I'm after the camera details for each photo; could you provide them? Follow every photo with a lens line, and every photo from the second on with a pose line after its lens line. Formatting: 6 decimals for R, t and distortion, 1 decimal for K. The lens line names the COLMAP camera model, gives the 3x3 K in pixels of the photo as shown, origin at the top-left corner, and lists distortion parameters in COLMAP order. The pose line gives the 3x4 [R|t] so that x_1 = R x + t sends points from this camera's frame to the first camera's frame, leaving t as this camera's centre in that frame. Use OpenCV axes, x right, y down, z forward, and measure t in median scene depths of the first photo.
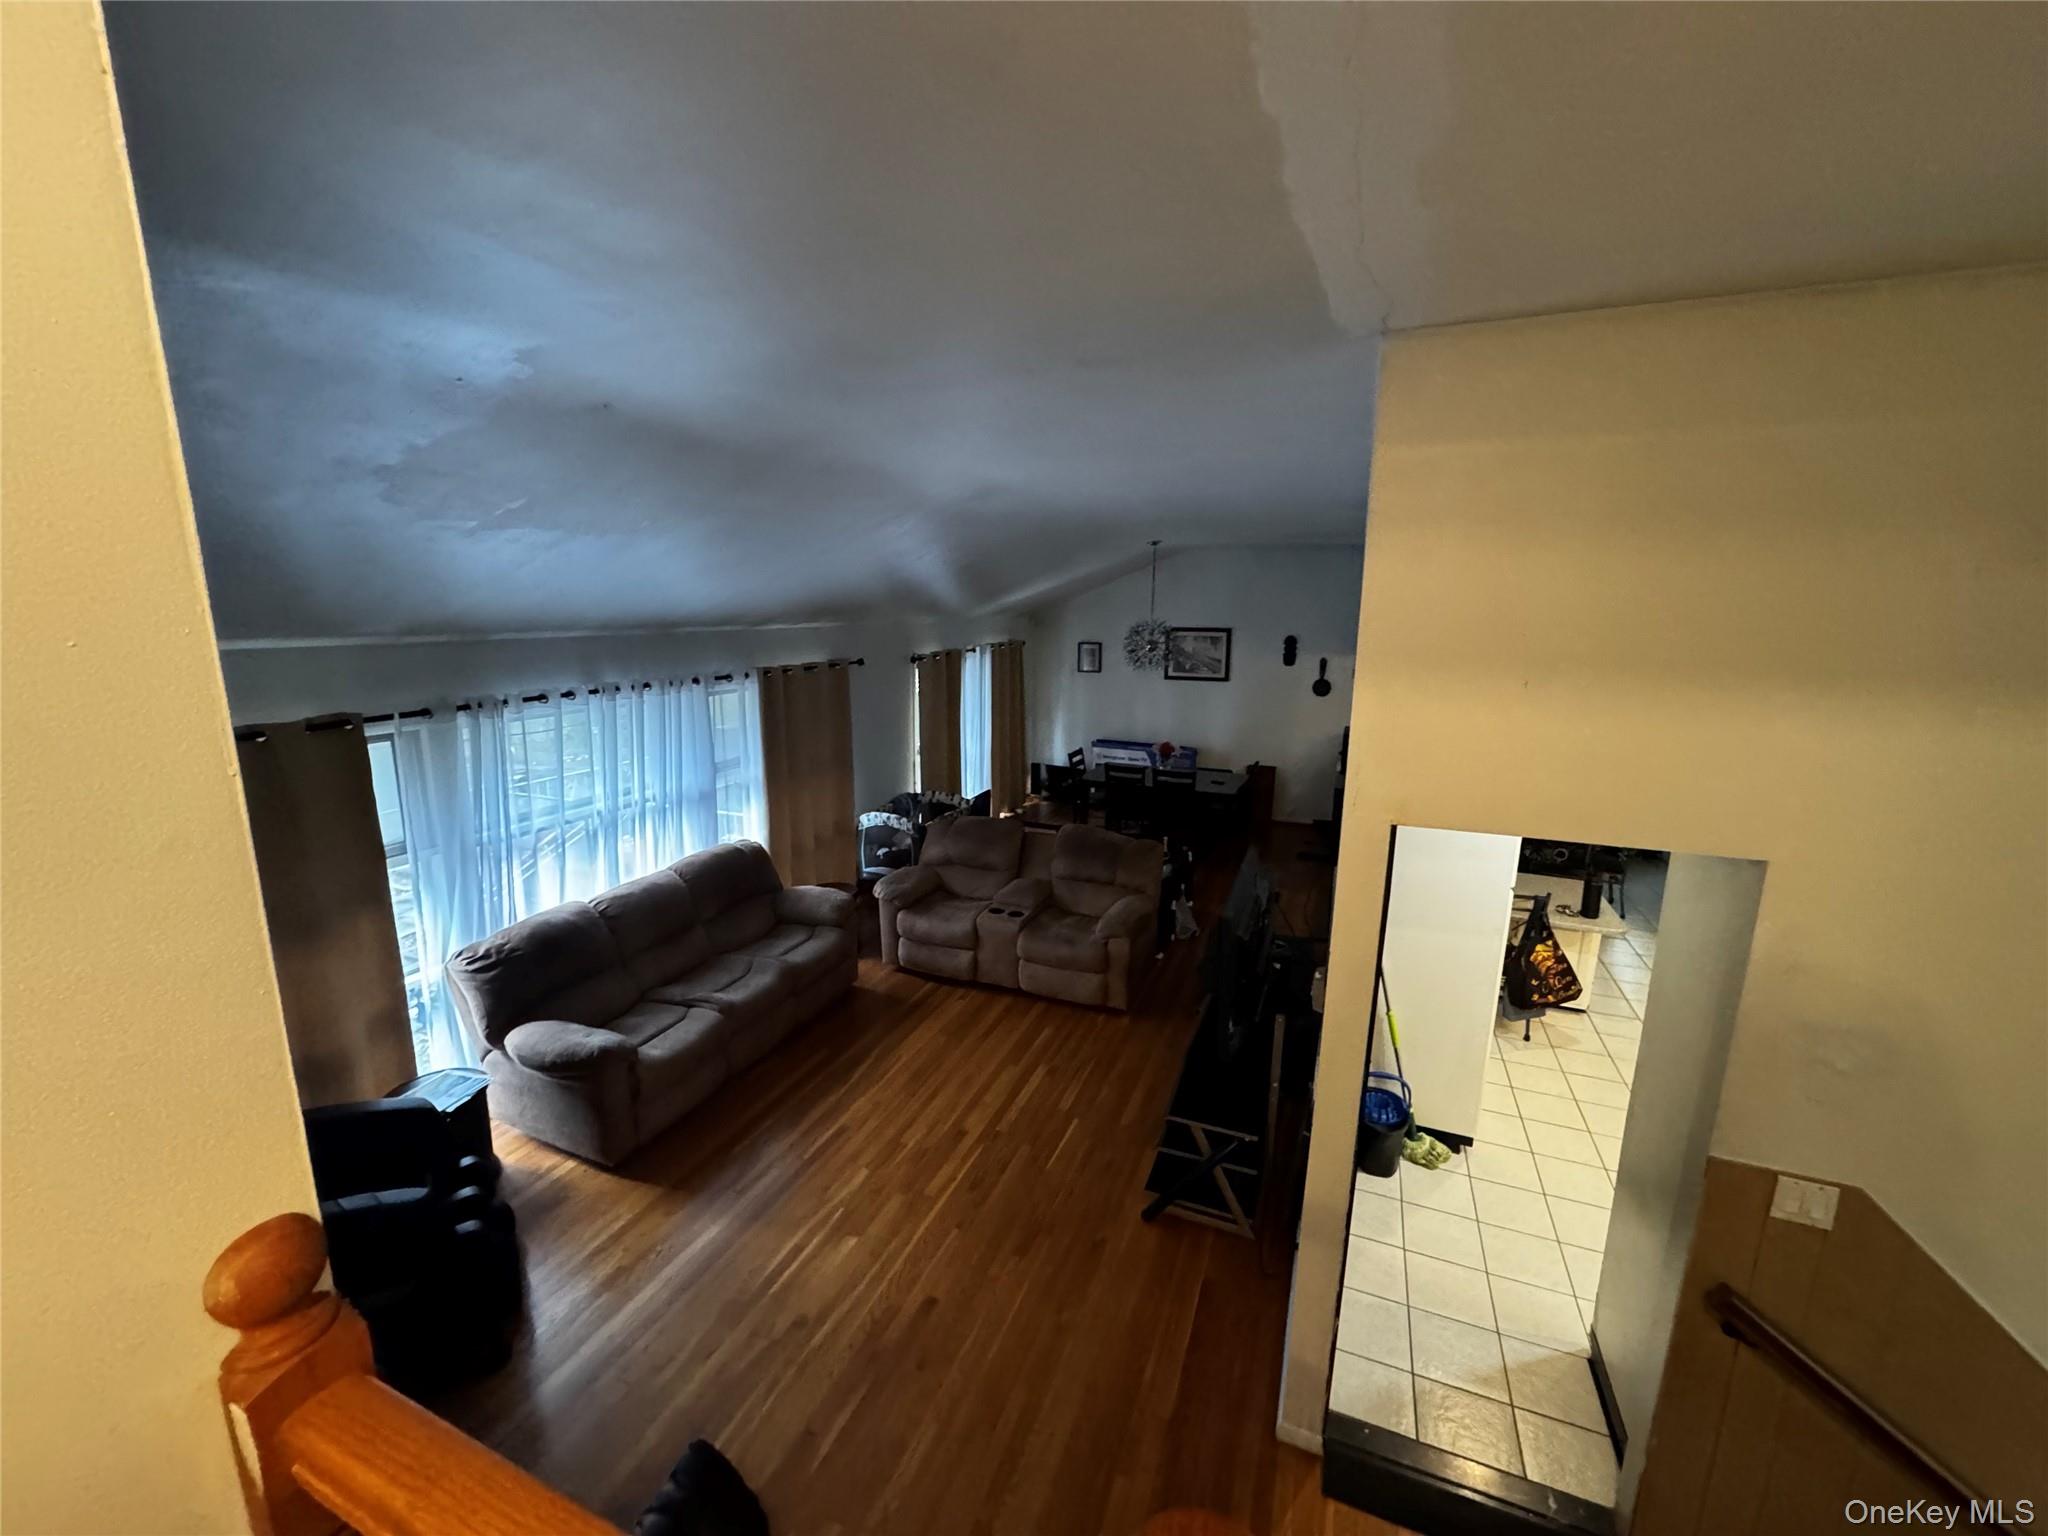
lens RADIAL K [[820.3, 0, 1022.3], [0, 820.3, 756.5], [0, 0, 1]] dist [0.004010, 0.003664]
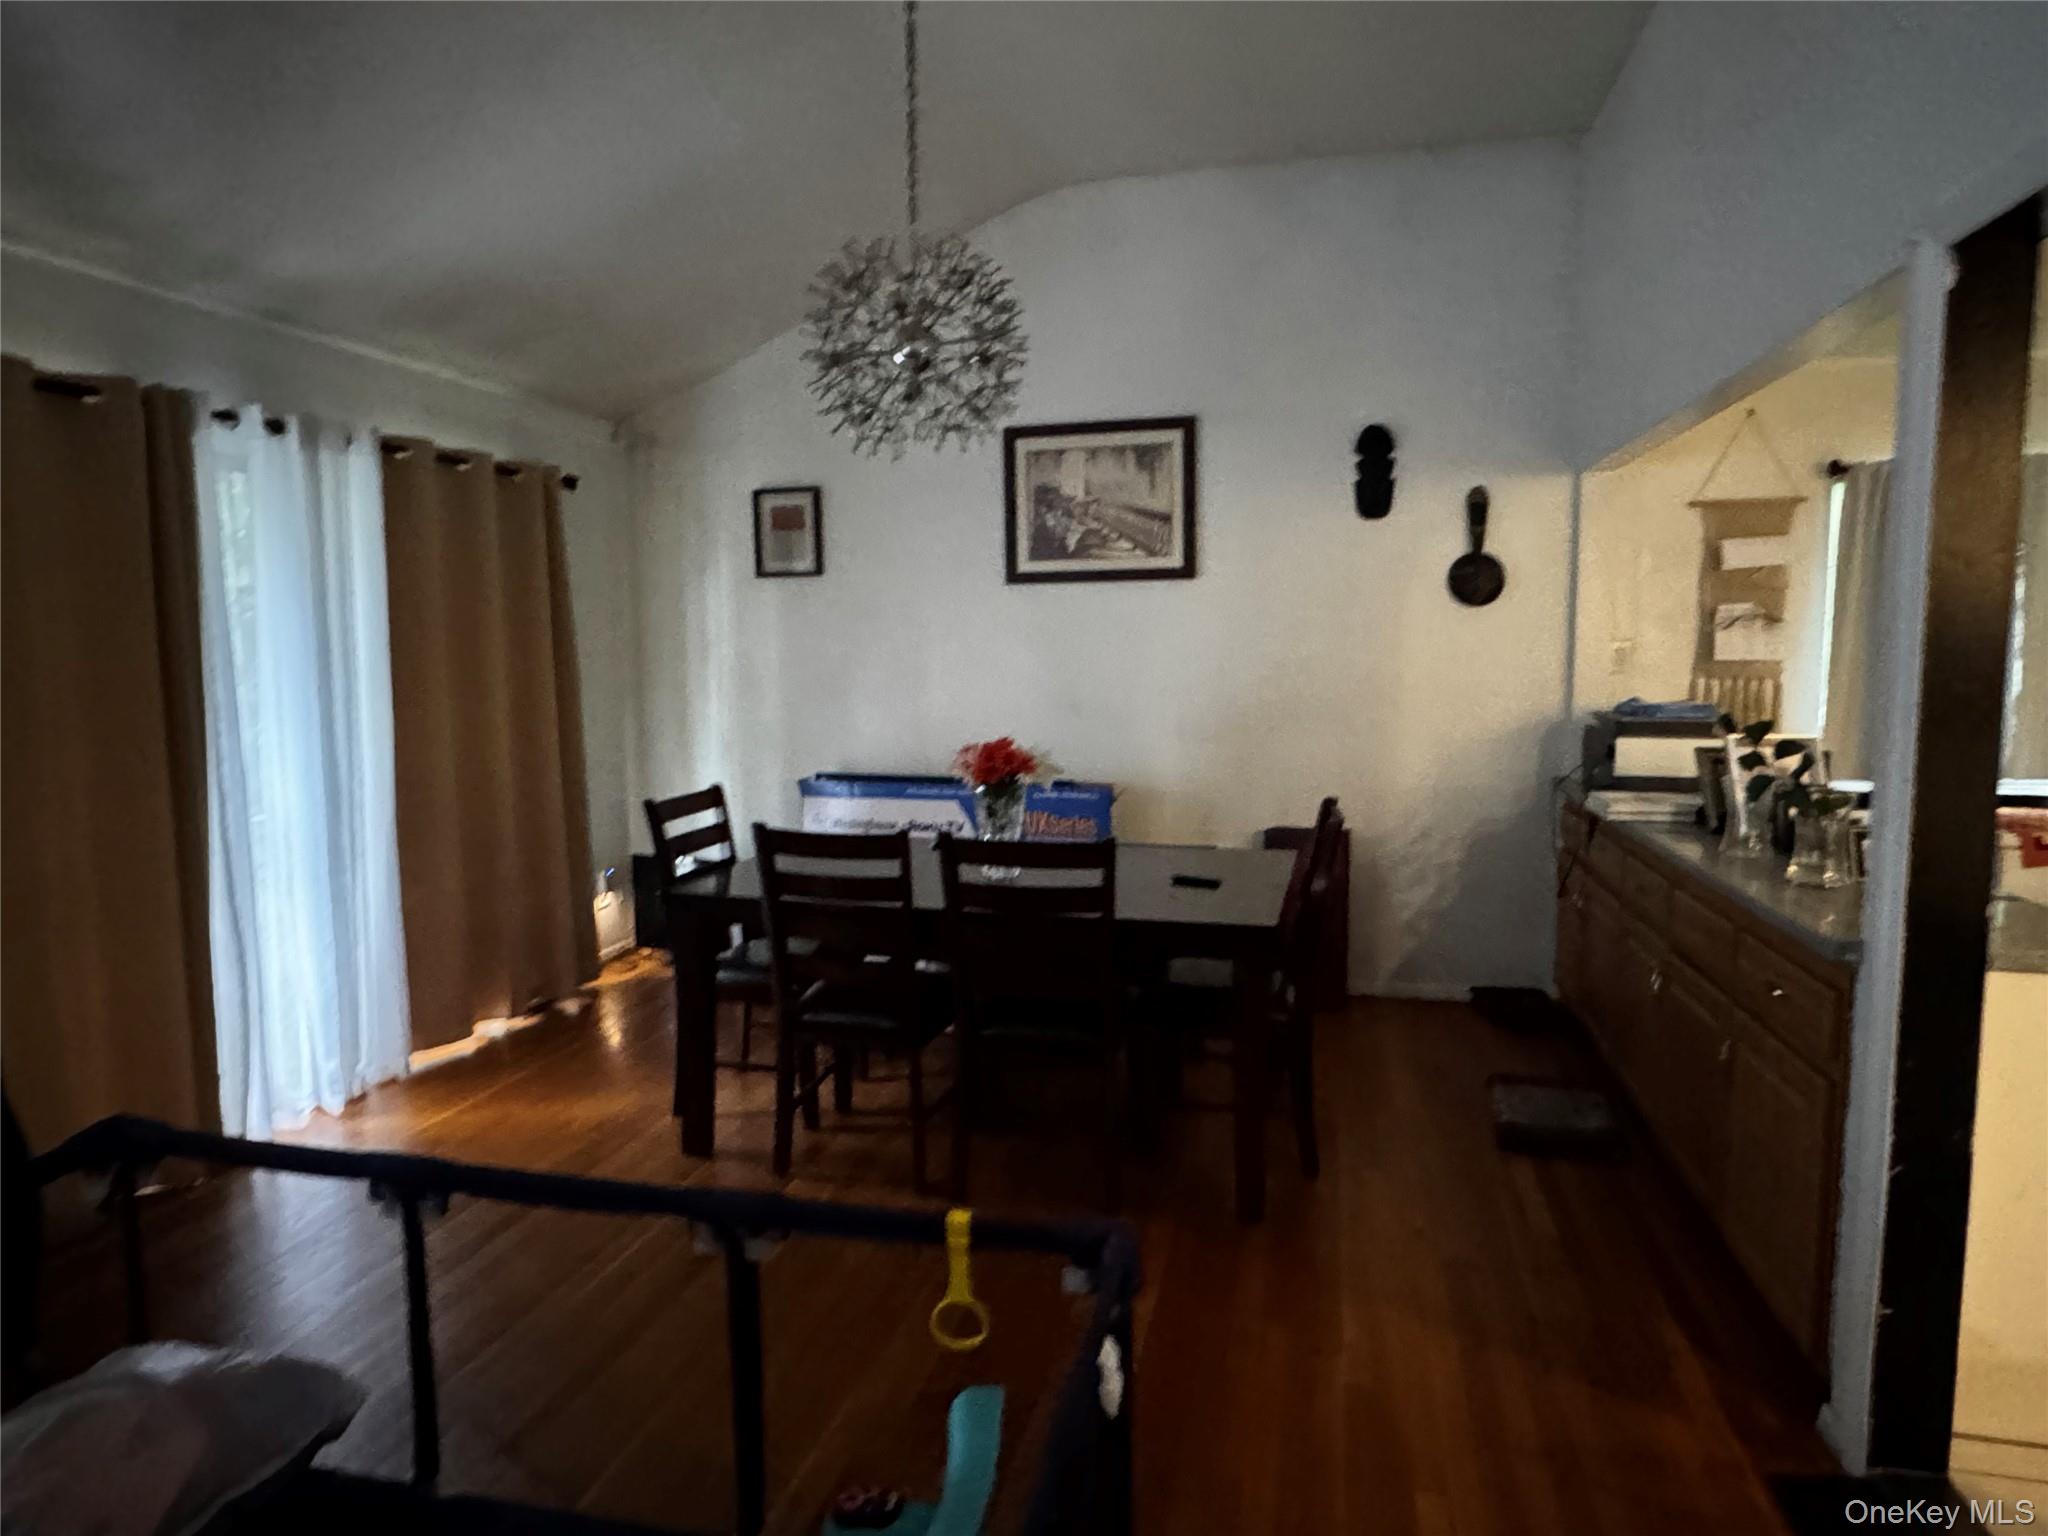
lens RADIAL K [[1168.4, 0, 1035.7], [0, 1168.4, 766.0], [0, 0, 1]] dist [0.018814, 0.000158]
pose [[0.988211, -0.030083, 0.150112, 0.115667], [0.042988, 0.995581, -0.083484, 0.020977], [-0.146937, 0.088953, 0.985138, 0.555811]]
